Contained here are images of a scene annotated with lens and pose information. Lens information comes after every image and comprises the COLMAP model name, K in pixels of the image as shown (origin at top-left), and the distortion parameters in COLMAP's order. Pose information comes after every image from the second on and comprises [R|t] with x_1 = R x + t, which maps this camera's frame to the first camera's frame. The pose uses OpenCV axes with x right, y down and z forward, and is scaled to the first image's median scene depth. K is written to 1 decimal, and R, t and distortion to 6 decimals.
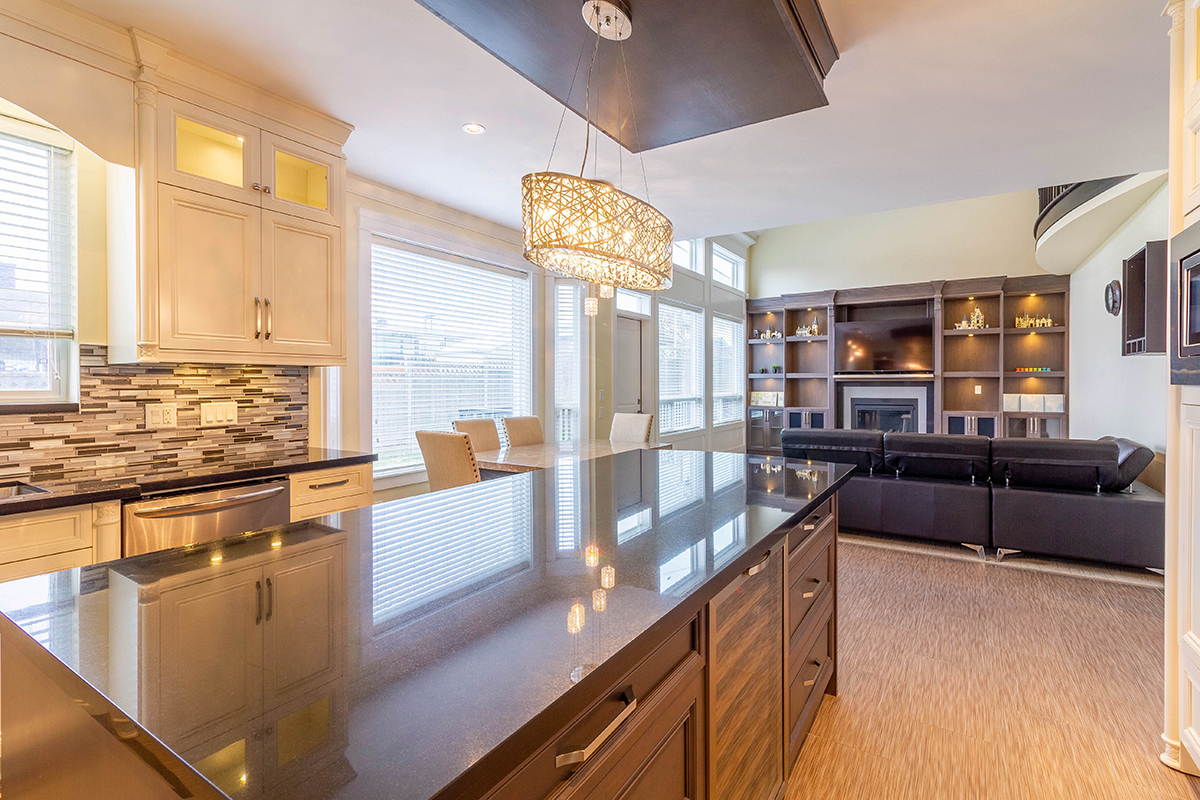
lens RADIAL K [[563.9, 0, 605.2], [0, 563.9, 388.7], [0, 0, 1]] dist [0.012101, -0.004737]
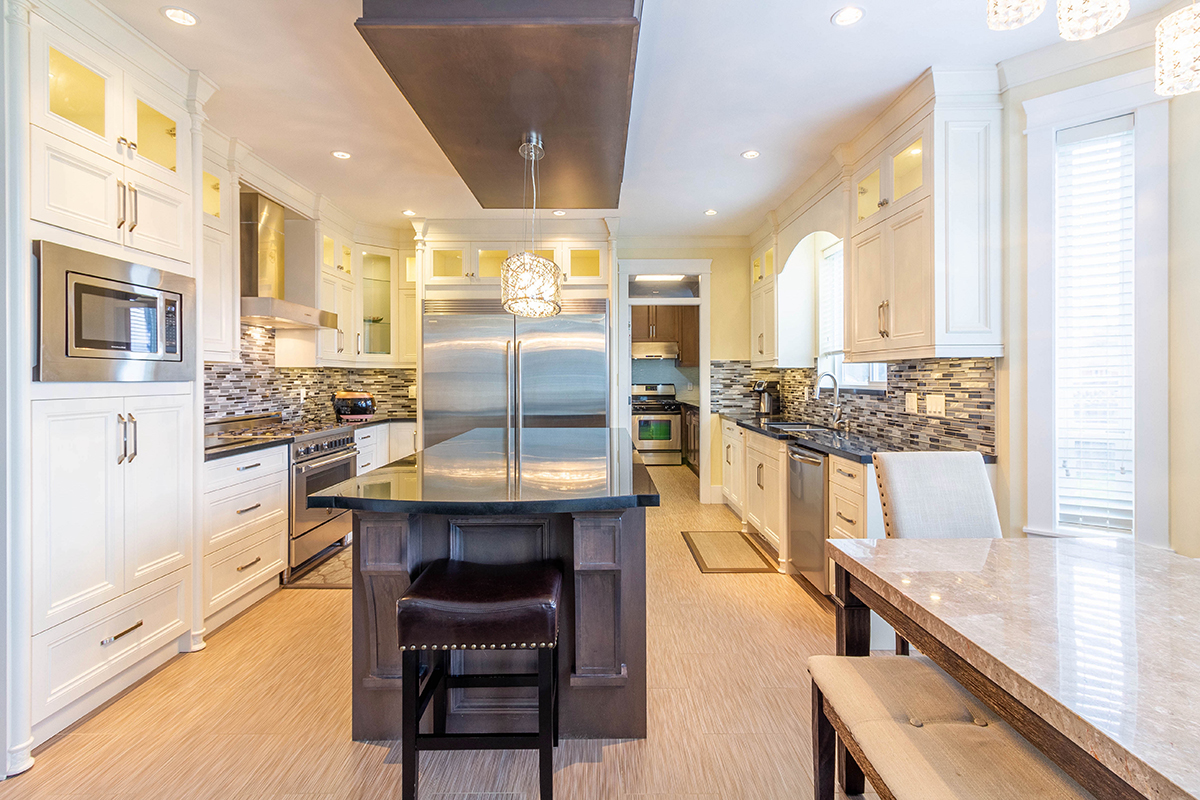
lens RADIAL K [[563.9, 0, 599.3], [0, 563.9, 376.5], [0, 0, 1]] dist [0.012101, -0.004737]
pose [[-0.846777, 0.005696, -0.531917, 0.154453], [0.000814, 0.999955, 0.009411, -0.007660], [0.531947, 0.007536, -0.846744, 0.546951]]
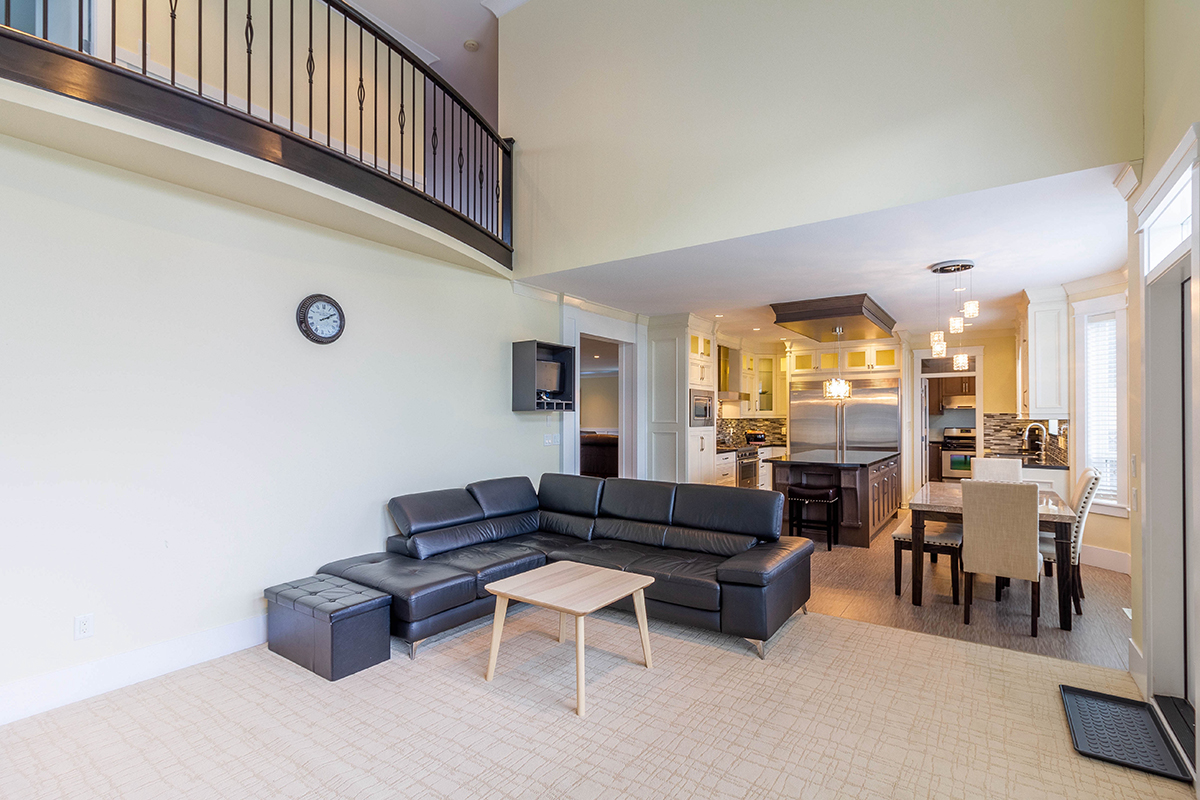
lens RADIAL K [[563.9, 0, 610.9], [0, 563.9, 409.9], [0, 0, 1]] dist [0.012101, -0.004737]
pose [[-0.999259, 0.004666, 0.038214, 0.307754], [0.004631, 0.999989, -0.000990, -0.028310], [-0.038218, -0.000813, -0.999269, 1.076329]]
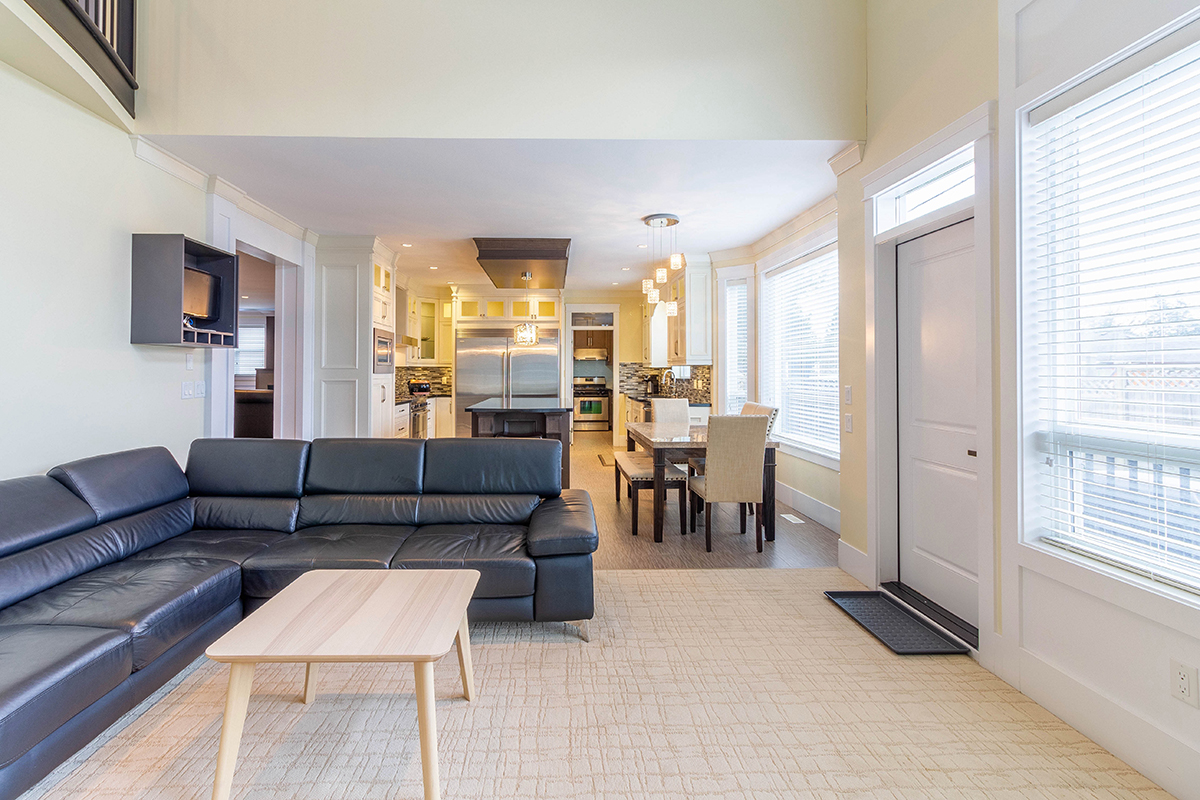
lens RADIAL K [[563.9, 0, 567.9], [0, 563.9, 359.0], [0, 0, 1]] dist [0.012101, -0.004737]
pose [[-0.834172, -0.009235, -0.551427, 0.406053], [-0.003256, 0.999925, -0.011820, -0.013640], [0.551495, -0.008065, -0.834139, 0.948319]]
